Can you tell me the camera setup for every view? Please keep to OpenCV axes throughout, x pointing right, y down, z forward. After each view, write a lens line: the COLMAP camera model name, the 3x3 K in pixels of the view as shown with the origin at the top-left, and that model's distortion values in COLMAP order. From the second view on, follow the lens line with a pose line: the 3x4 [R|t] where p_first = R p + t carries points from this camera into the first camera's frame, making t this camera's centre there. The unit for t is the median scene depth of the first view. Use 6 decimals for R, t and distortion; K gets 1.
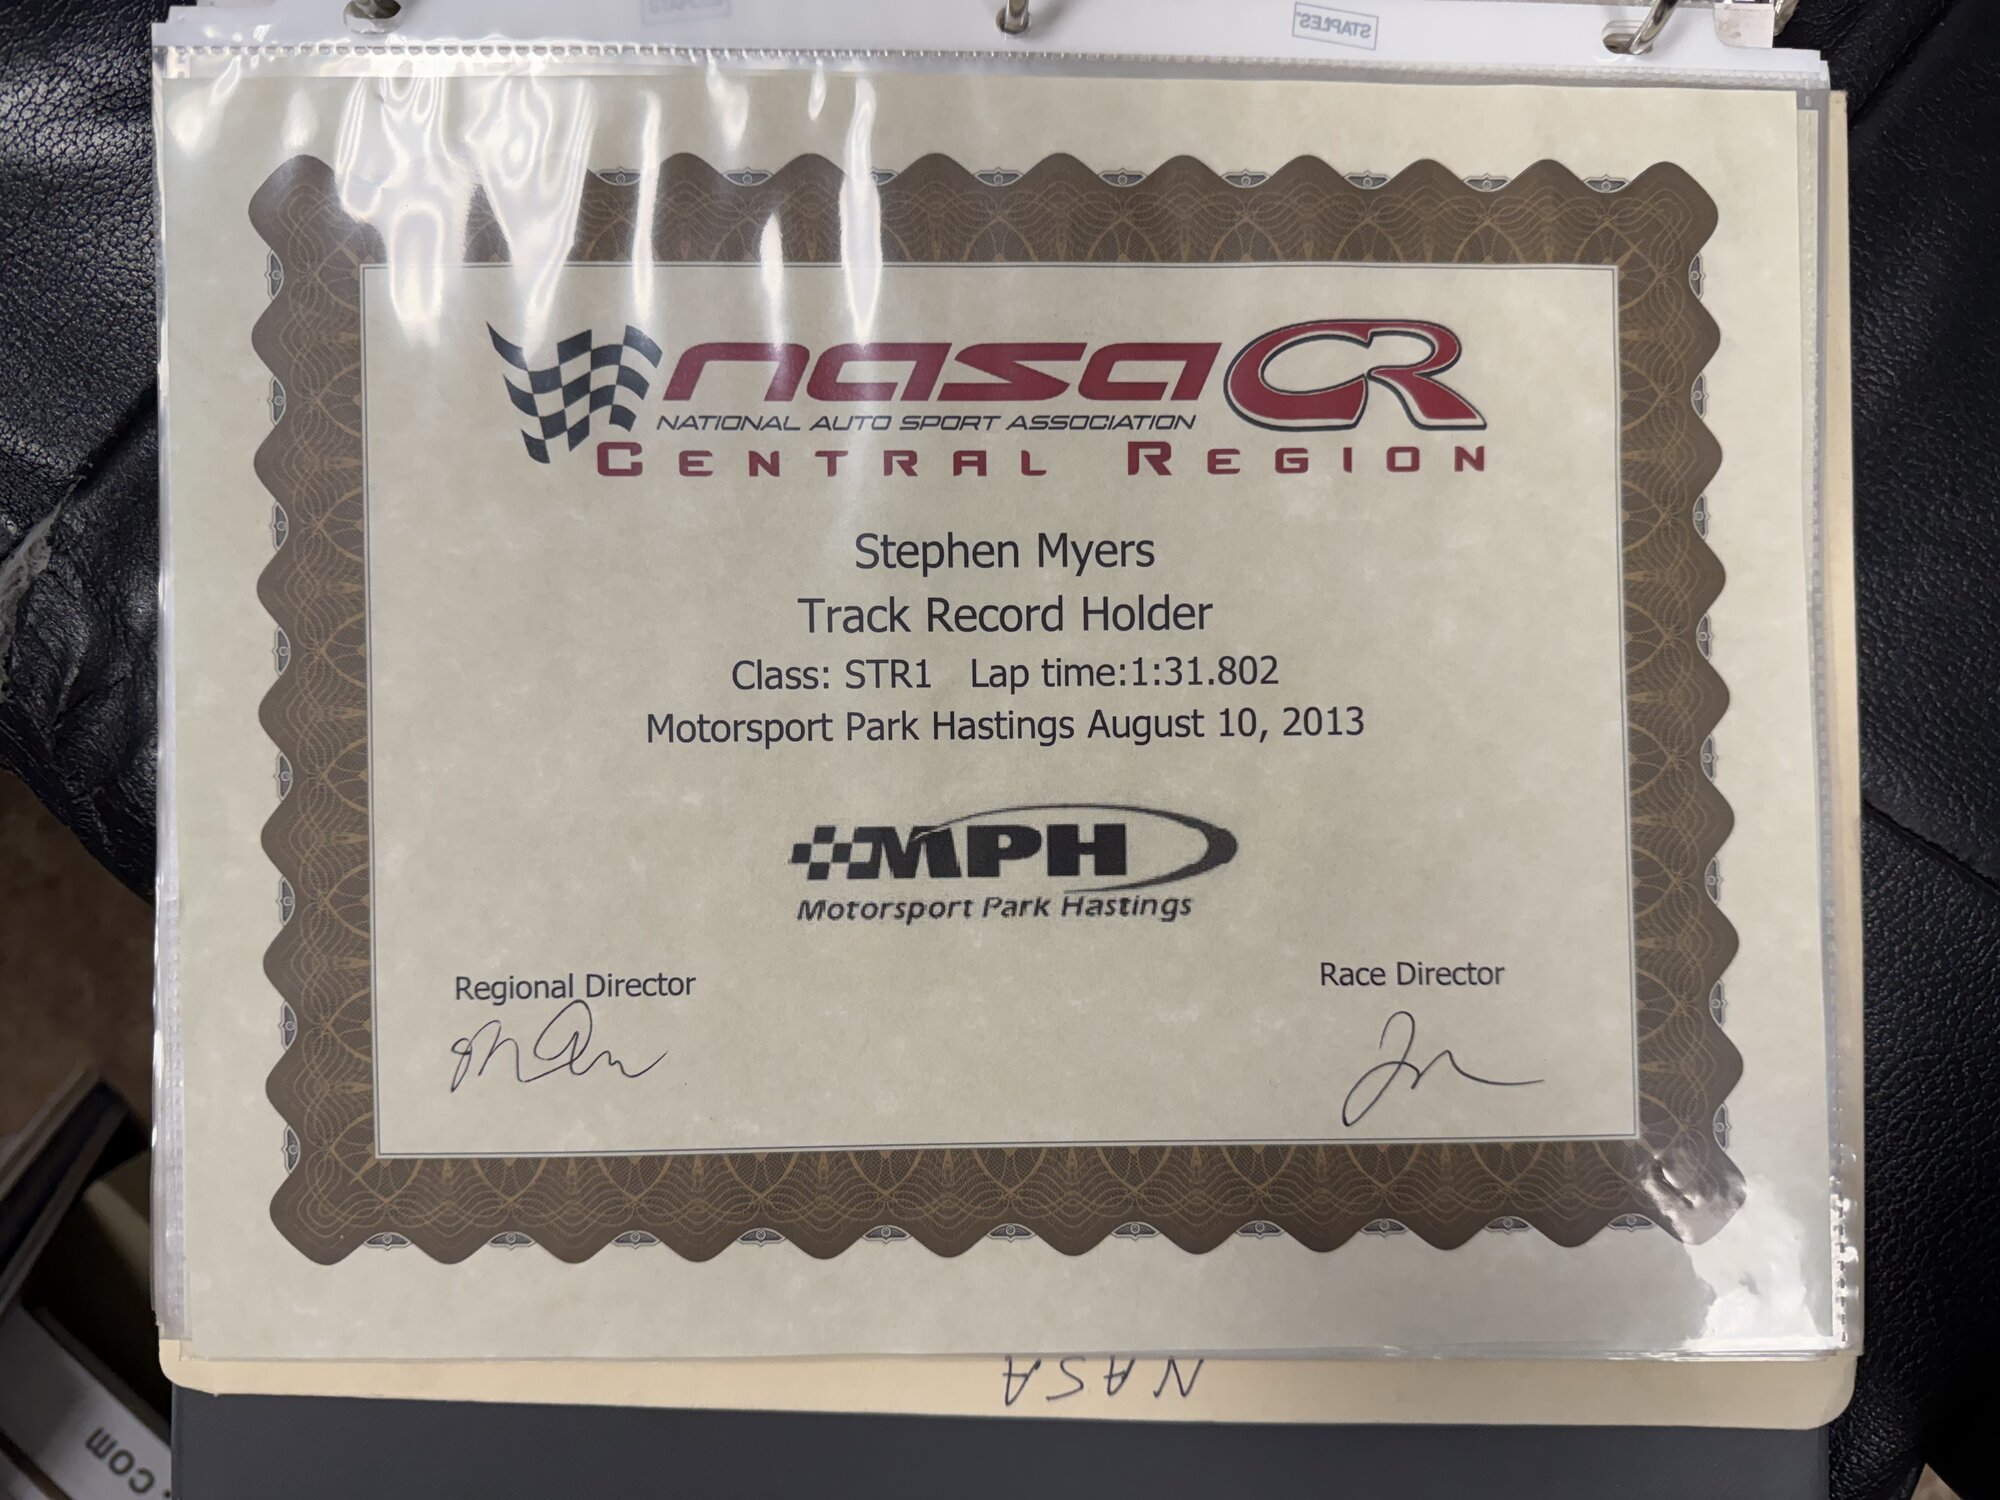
lens RADIAL K [[1421.4, 0, 1007.3], [0, 1421.4, 761.2], [0, 0, 1]] dist [-0.013305, 0.000537]
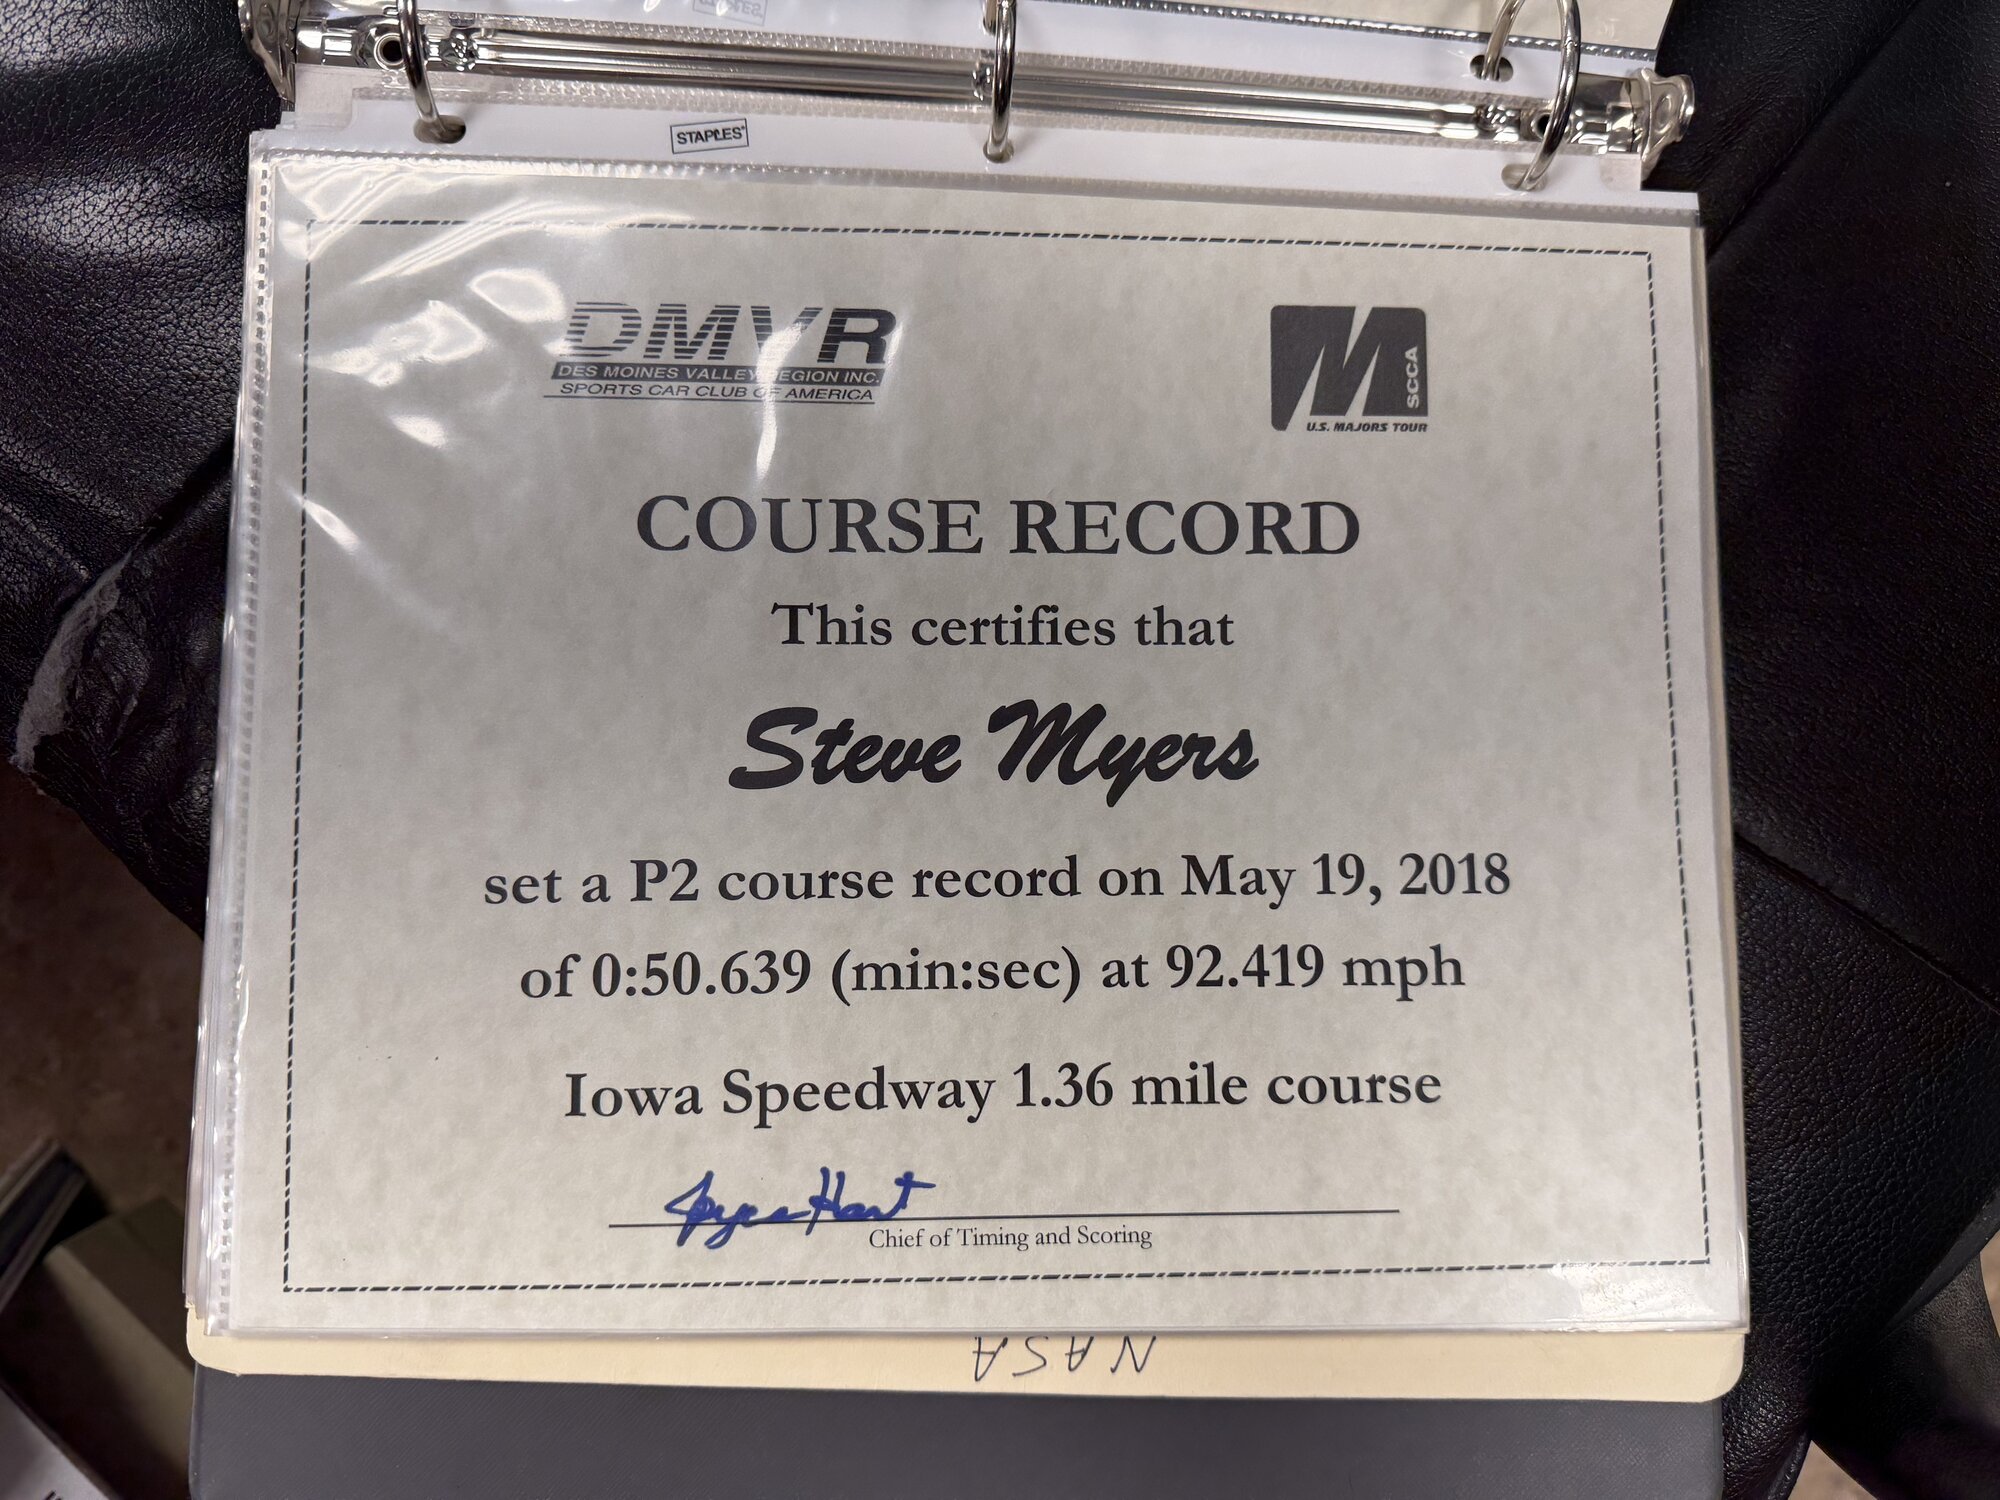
lens RADIAL K [[1418.0, 0, 1004.0], [0, 1418.0, 766.0], [0, 0, 1]] dist [-0.008094, -0.001961]
pose [[0.999442, 0.010482, 0.031714, -0.017887], [-0.008020, 0.997015, -0.076793, 0.066745], [-0.032425, 0.076496, 0.996543, -0.117800]]
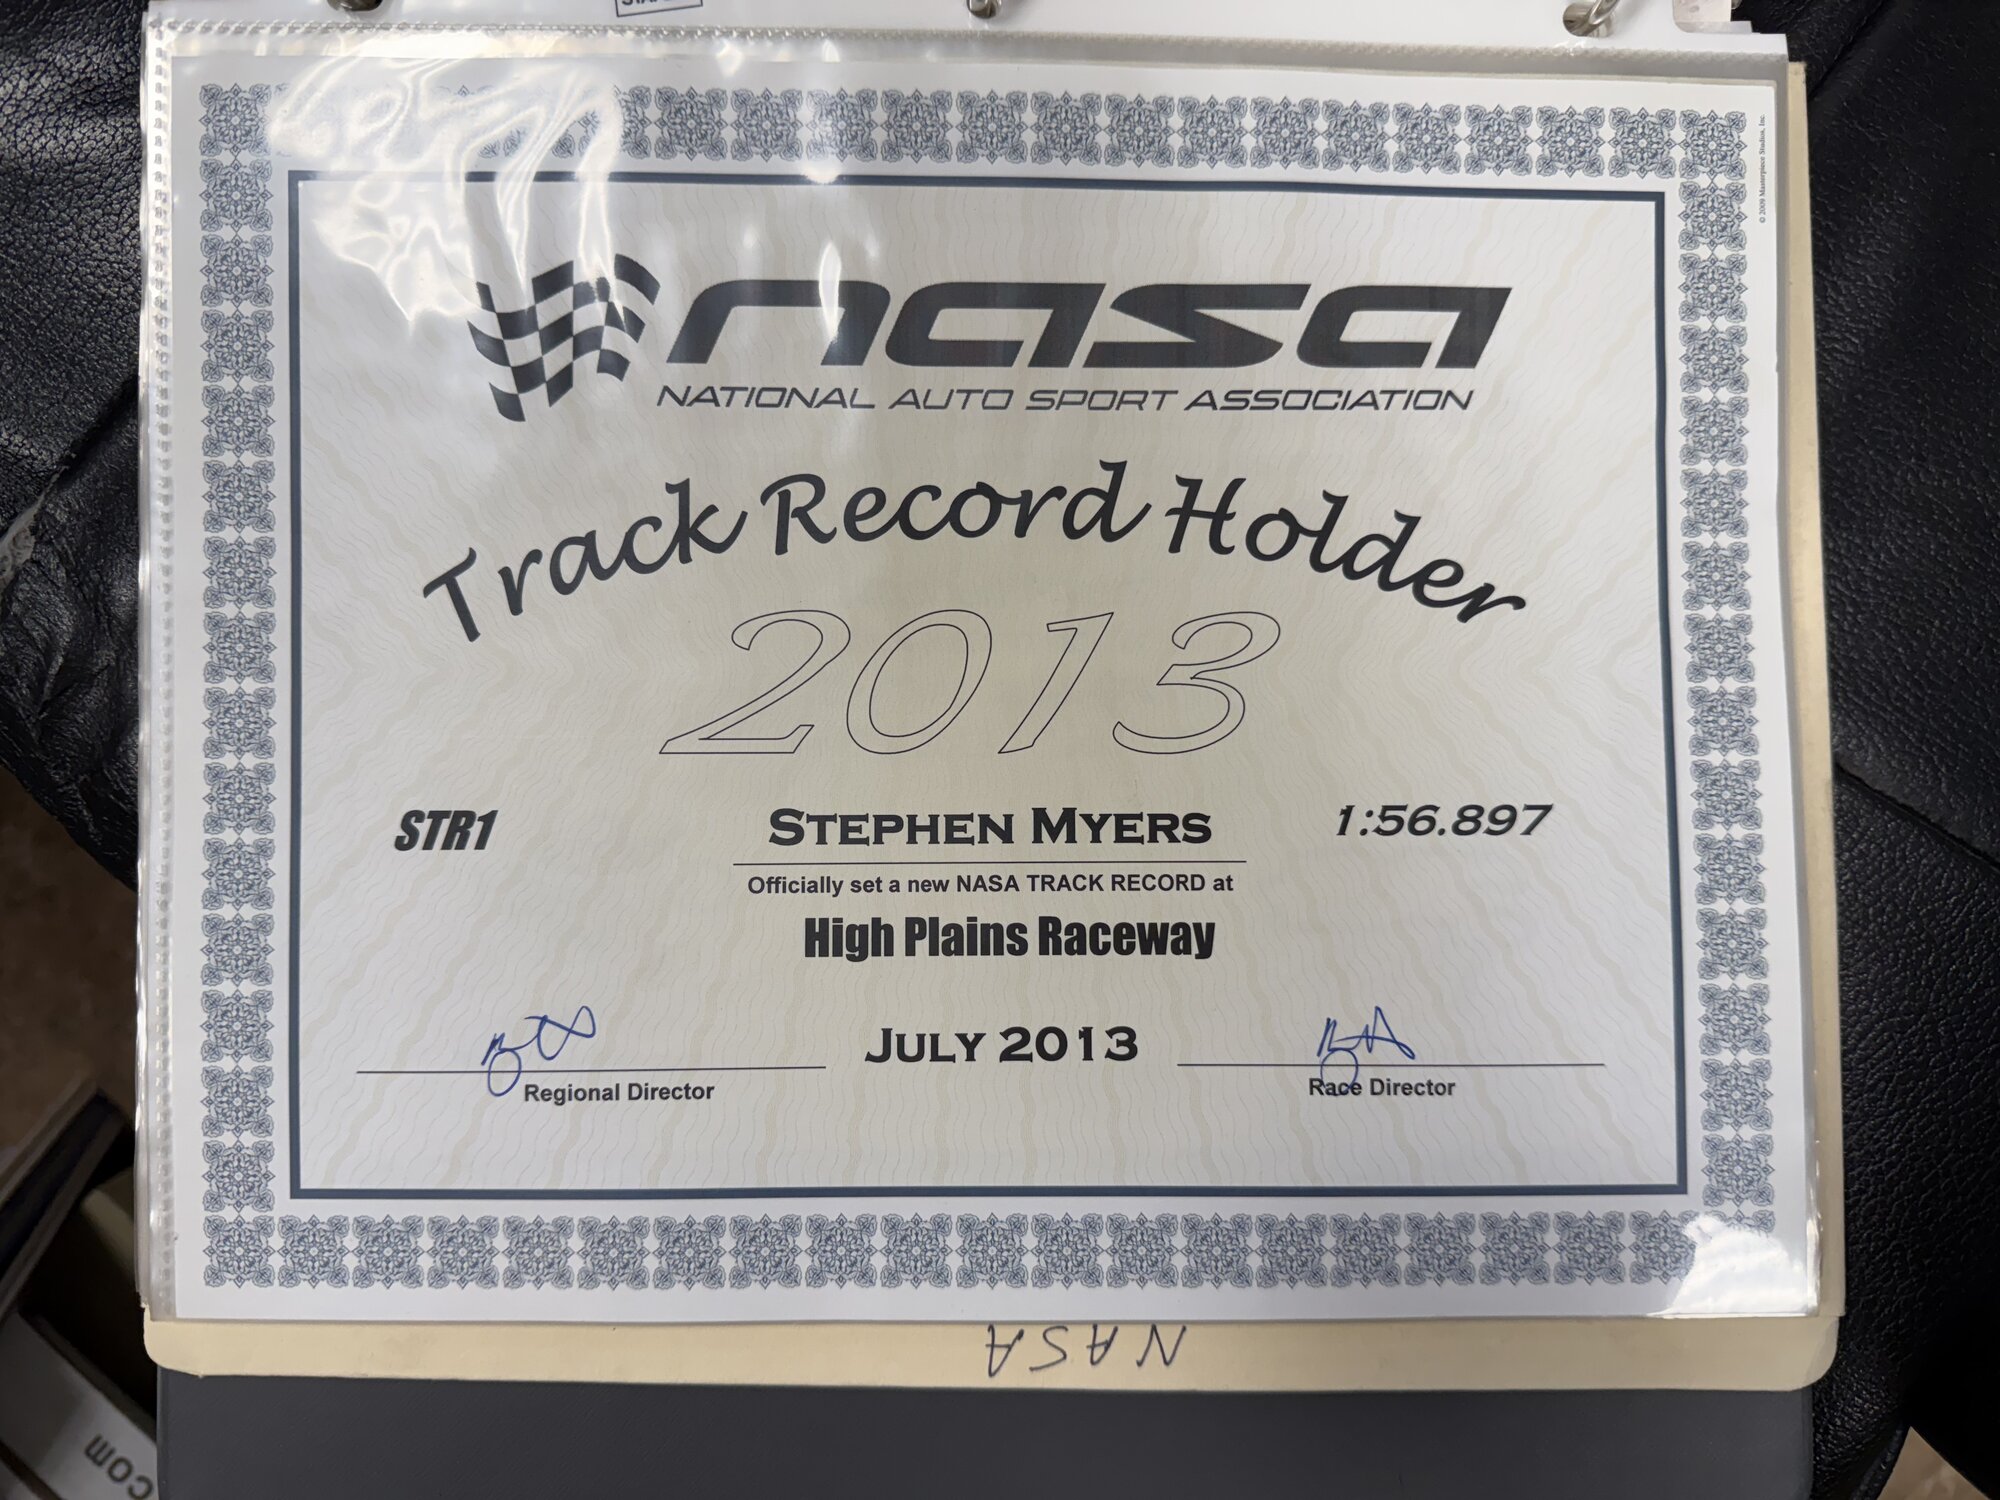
lens RADIAL K [[1419.6, 0, 1005.3], [0, 1419.6, 765.2], [0, 0, 1]] dist [-0.011834, -0.000124]
pose [[0.999912, -0.013029, -0.002345, 0.017853], [0.013006, 0.999869, -0.009614, 0.030960], [0.002470, 0.009582, 0.999951, -0.006502]]
